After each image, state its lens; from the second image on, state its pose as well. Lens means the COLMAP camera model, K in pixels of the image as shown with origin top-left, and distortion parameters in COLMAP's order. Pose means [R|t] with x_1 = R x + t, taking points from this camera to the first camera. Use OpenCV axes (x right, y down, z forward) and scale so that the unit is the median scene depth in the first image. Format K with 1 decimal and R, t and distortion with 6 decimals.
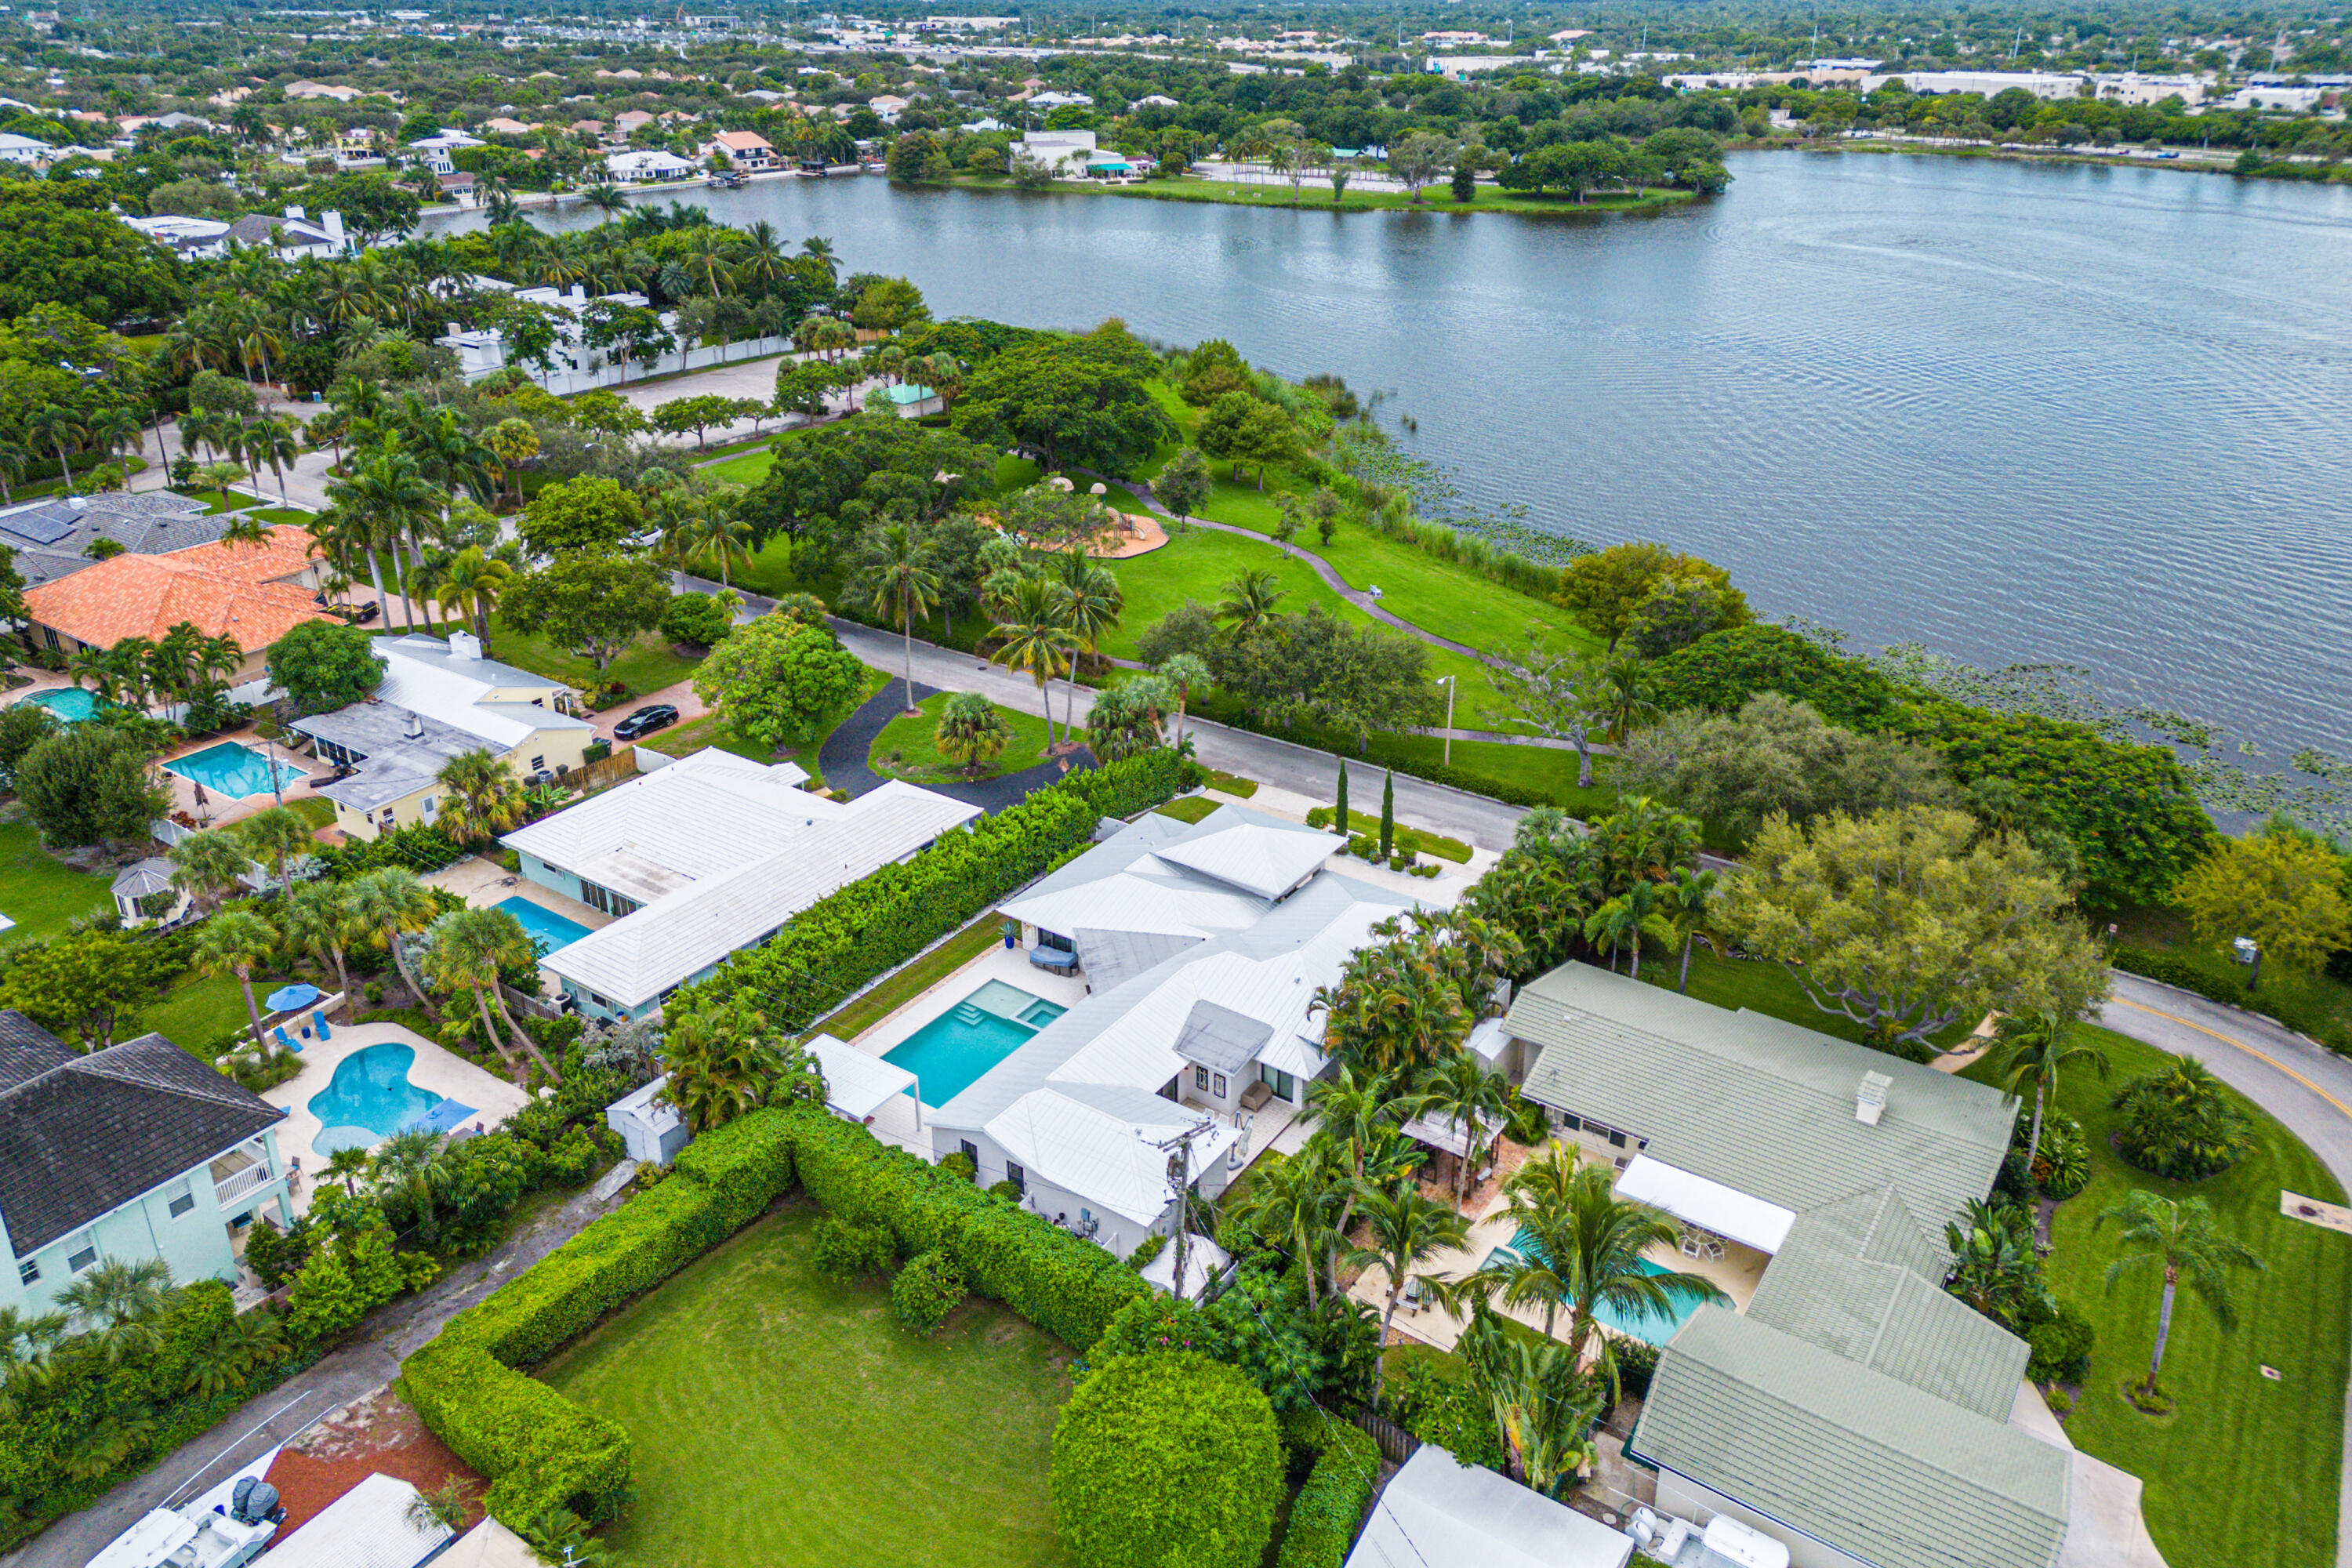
lens RADIAL K [[1657.8, 0, 1186.0], [0, 1657.8, 696.9], [0, 0, 1]] dist [0.082239, -0.086077]
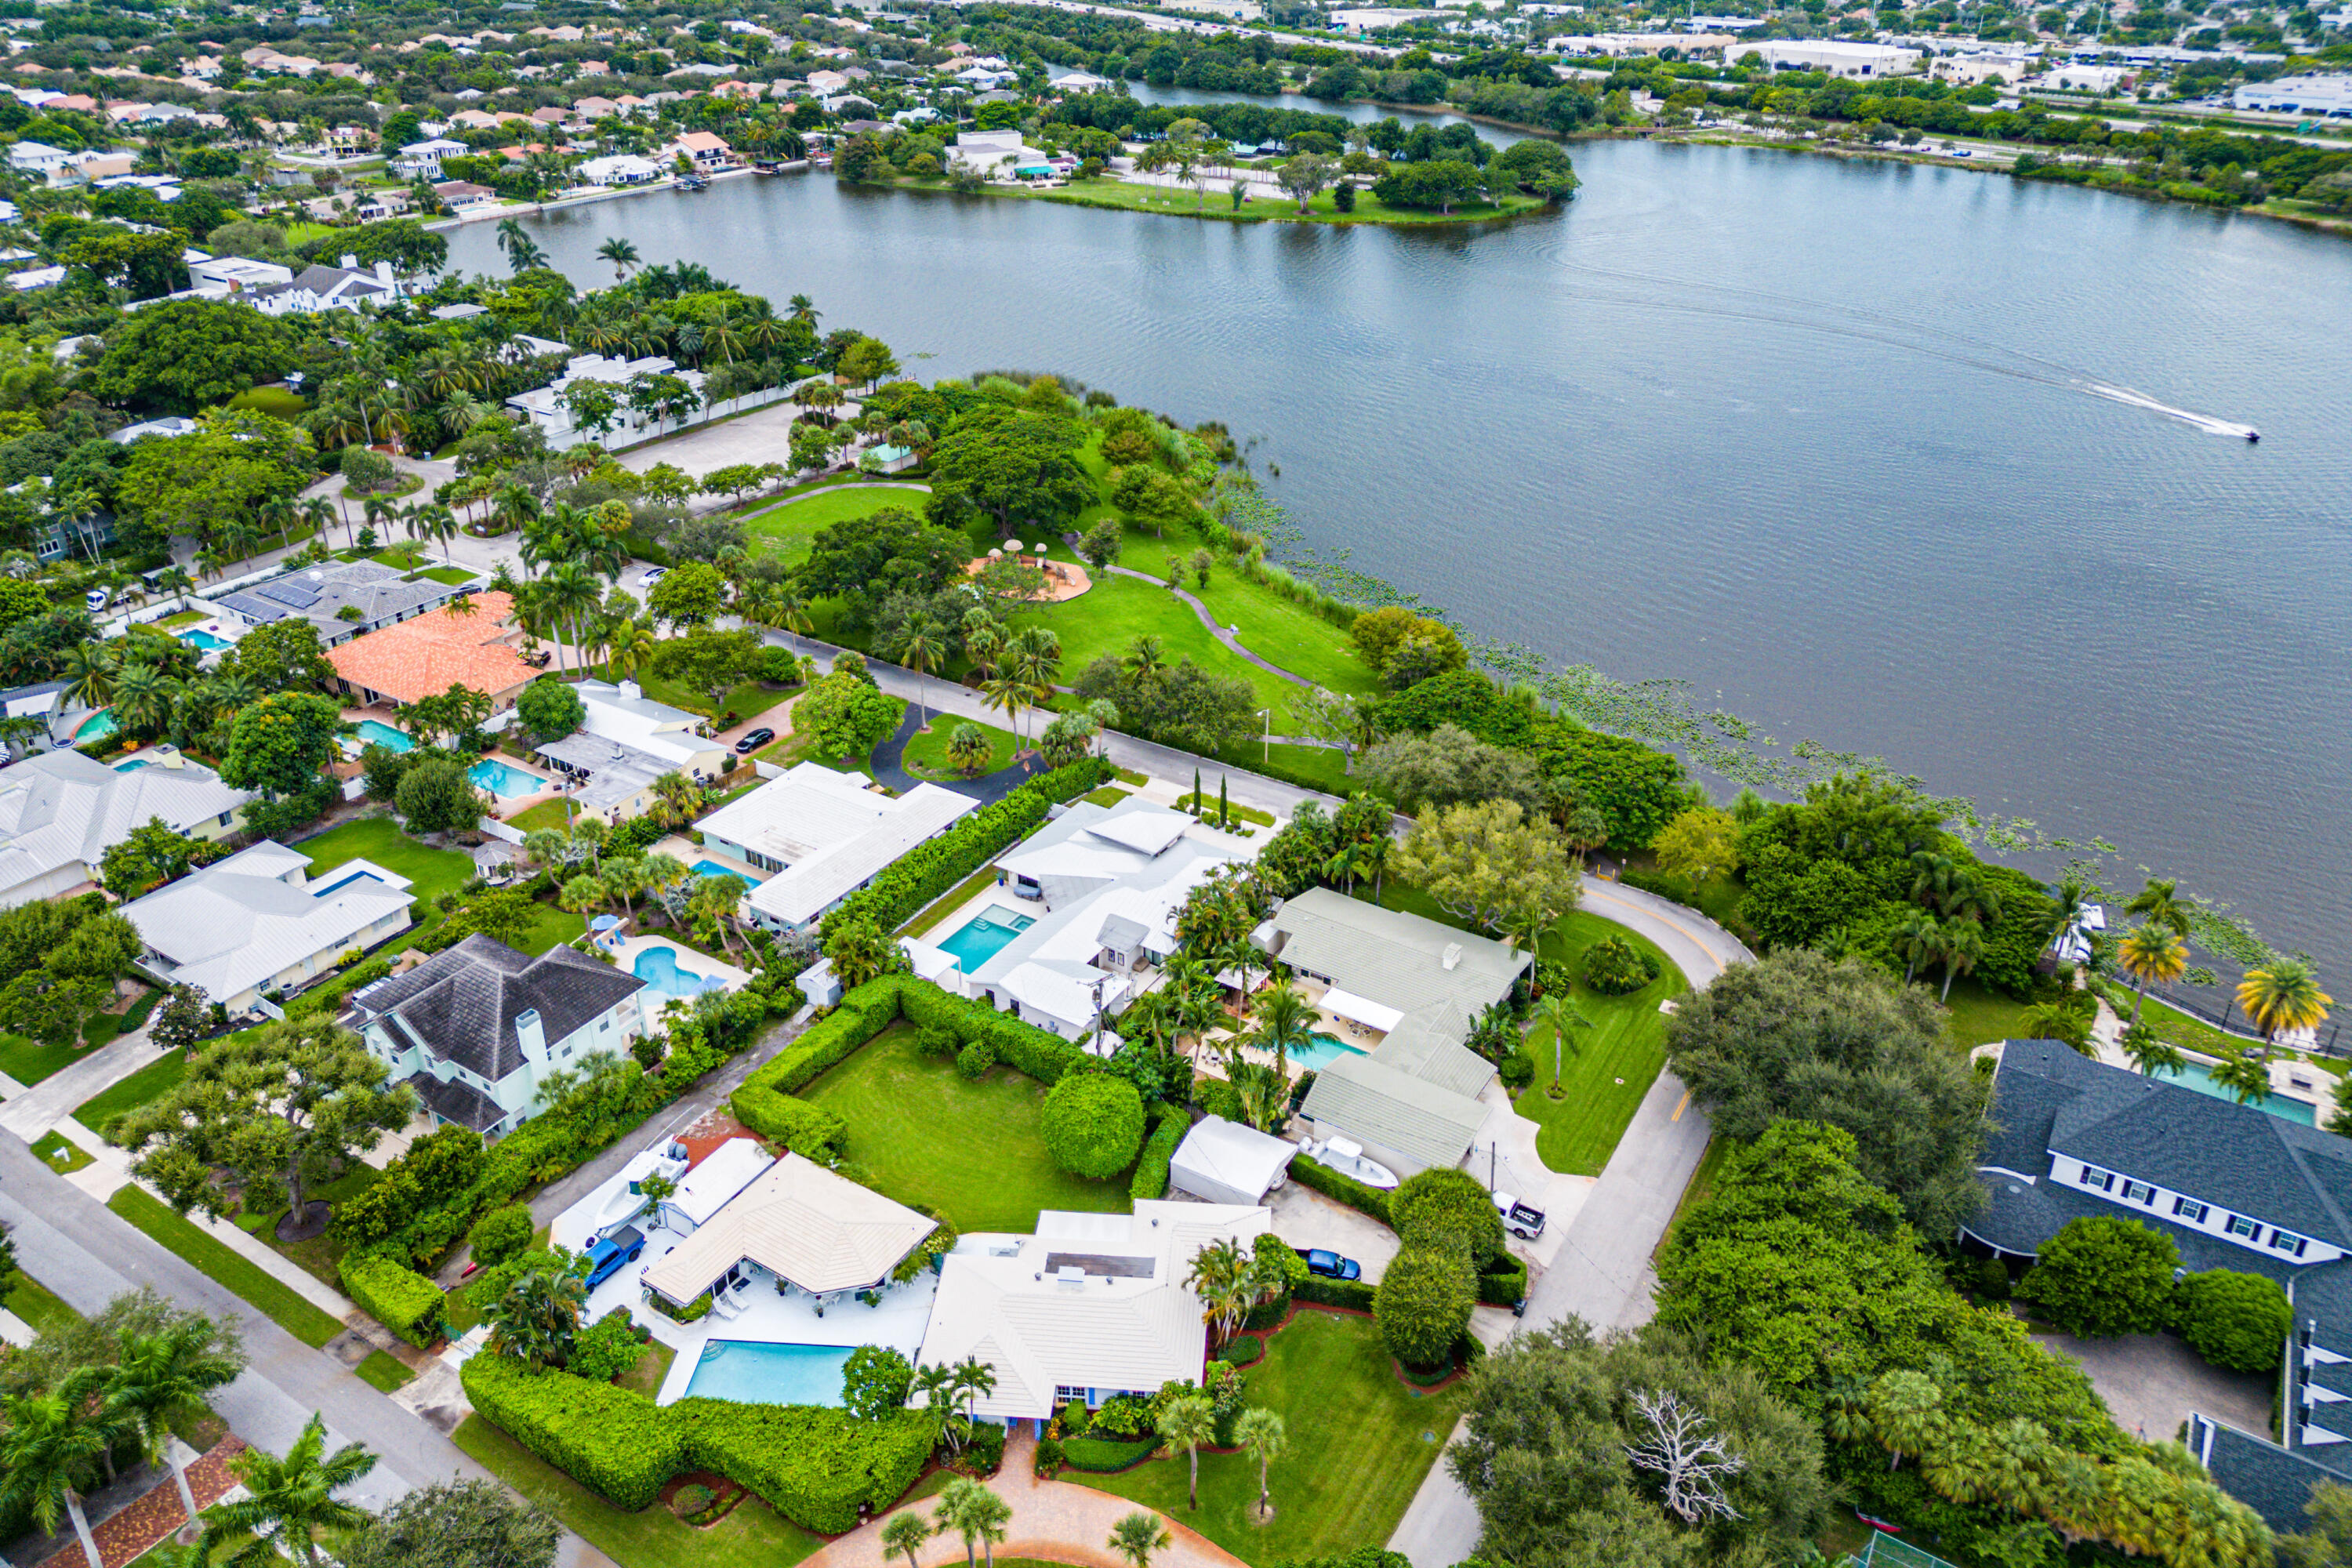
lens RADIAL K [[1657.8, 0, 1186.0], [0, 1657.8, 696.9], [0, 0, 1]] dist [0.082239, -0.086077]
pose [[0.999030, -0.015116, 0.041350, 0.013989], [0.012619, 0.998119, 0.059996, -0.117903], [-0.042179, -0.059416, 0.997342, -0.581038]]
